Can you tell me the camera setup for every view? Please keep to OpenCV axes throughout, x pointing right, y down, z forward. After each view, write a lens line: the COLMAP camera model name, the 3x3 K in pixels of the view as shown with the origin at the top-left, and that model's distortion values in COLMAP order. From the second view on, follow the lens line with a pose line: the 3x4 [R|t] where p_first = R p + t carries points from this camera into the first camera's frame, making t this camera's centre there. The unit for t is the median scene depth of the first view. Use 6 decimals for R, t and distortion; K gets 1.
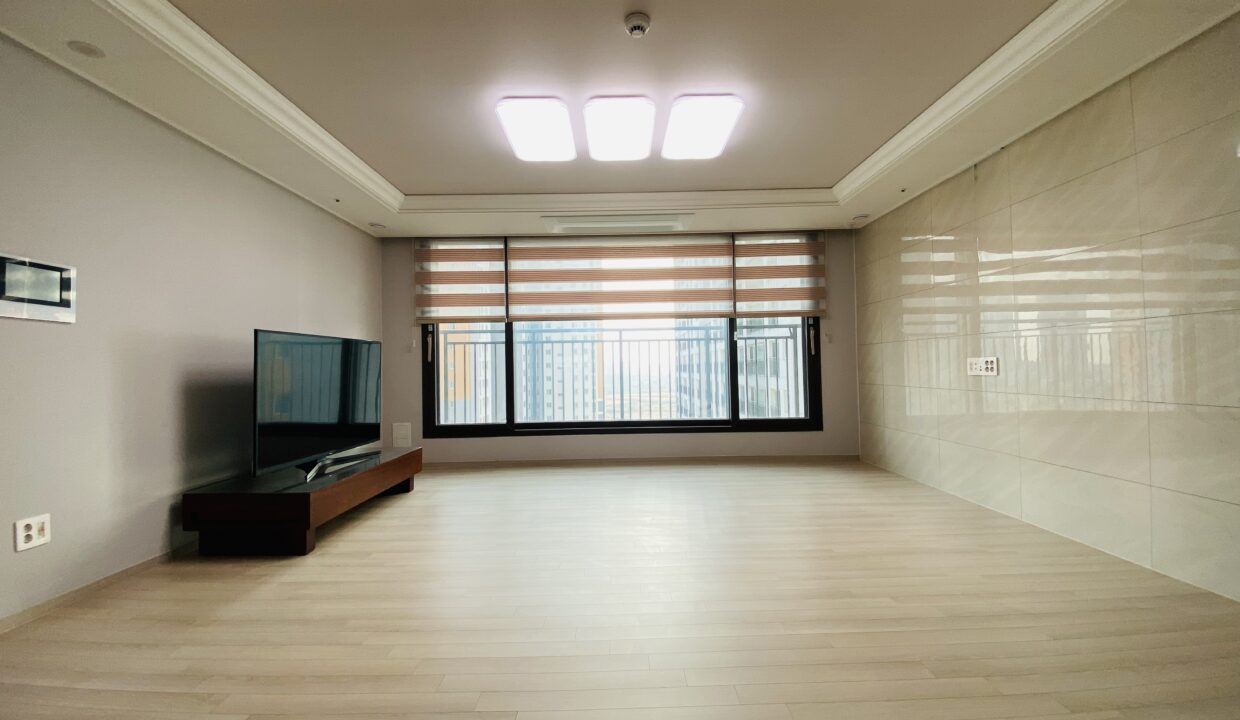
lens RADIAL K [[507.1, 0, 615.1], [0, 507.1, 357.3], [0, 0, 1]] dist [0.009530, -0.000303]
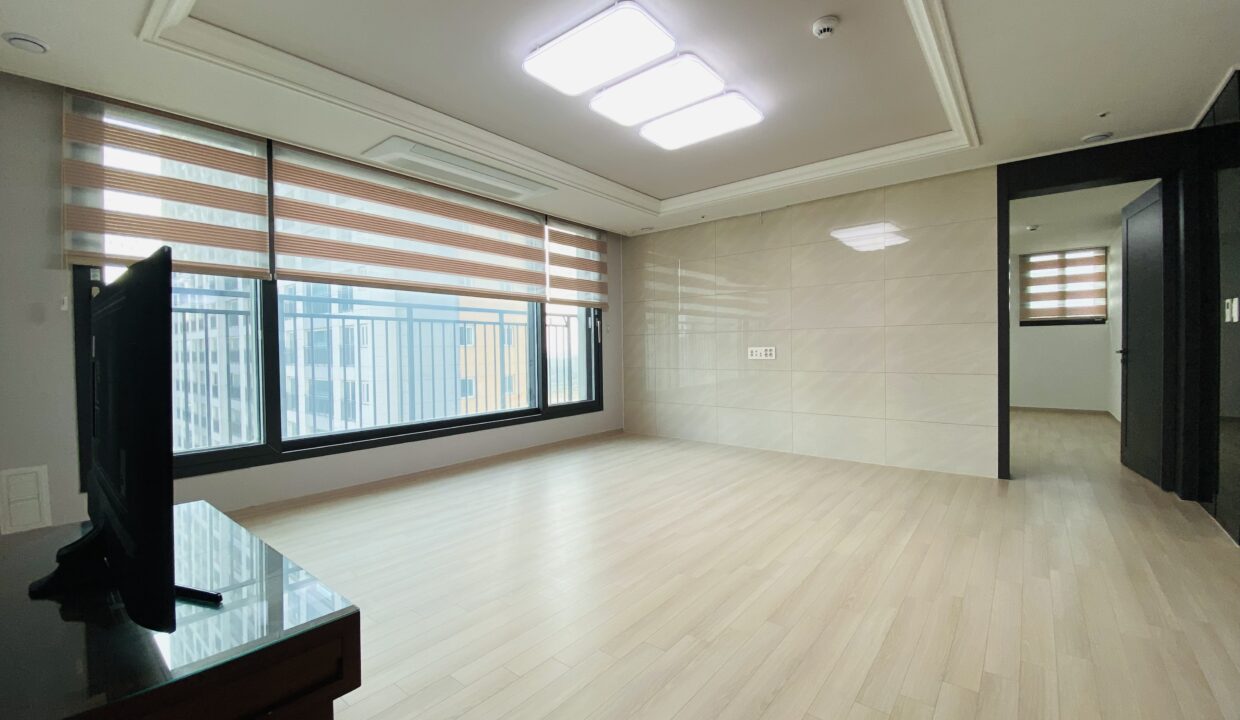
lens RADIAL K [[507.1, 0, 615.1], [0, 507.1, 357.3], [0, 0, 1]] dist [0.009530, -0.000303]
pose [[0.634727, -0.002981, 0.772731, -0.440125], [-0.014135, 0.999780, 0.015468, 0.009027], [-0.772607, -0.020740, 0.634545, 0.272974]]
